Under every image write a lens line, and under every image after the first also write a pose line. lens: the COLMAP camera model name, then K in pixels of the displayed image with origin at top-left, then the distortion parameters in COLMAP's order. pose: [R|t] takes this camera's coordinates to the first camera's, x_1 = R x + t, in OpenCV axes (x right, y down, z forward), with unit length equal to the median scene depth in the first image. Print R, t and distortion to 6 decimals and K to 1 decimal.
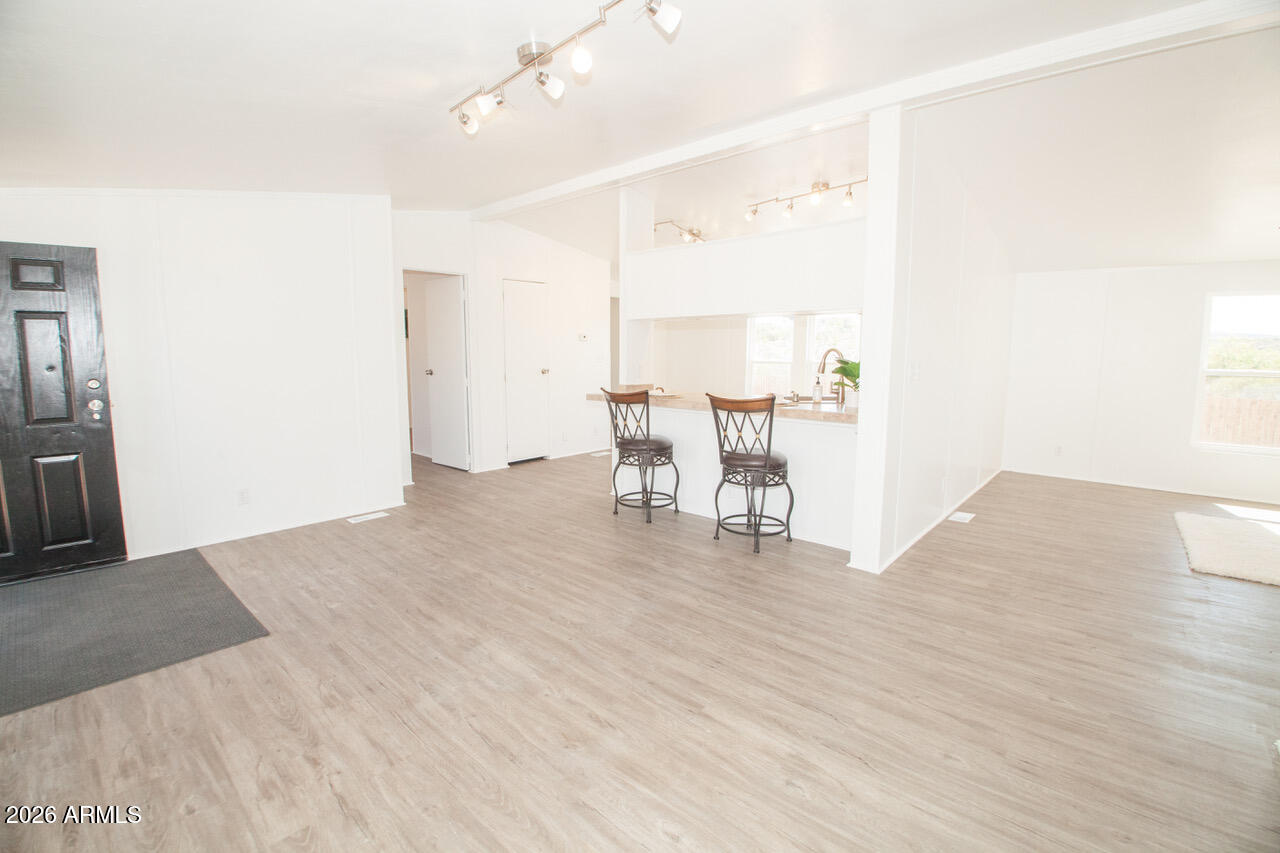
lens RADIAL K [[564.7, 0, 639.0], [0, 564.7, 425.0], [0, 0, 1]] dist [-0.034079, -0.003003]
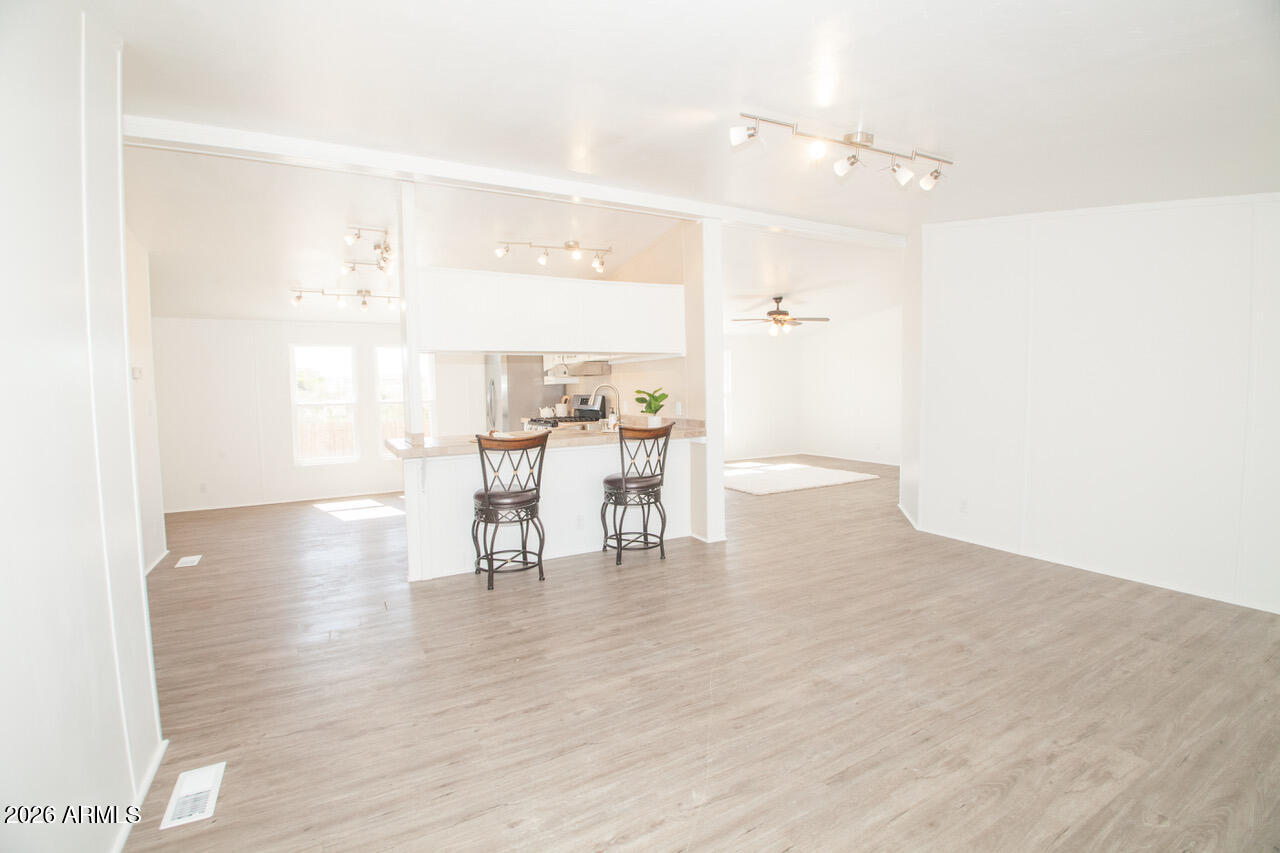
lens RADIAL K [[564.7, 0, 614.3], [0, 564.7, 427.6], [0, 0, 1]] dist [-0.034079, -0.003003]
pose [[0.346224, -0.079554, 0.934773, -1.255658], [0.138647, 0.989796, 0.032884, -0.129572], [-0.927850, 0.118218, 0.353720, 0.916091]]
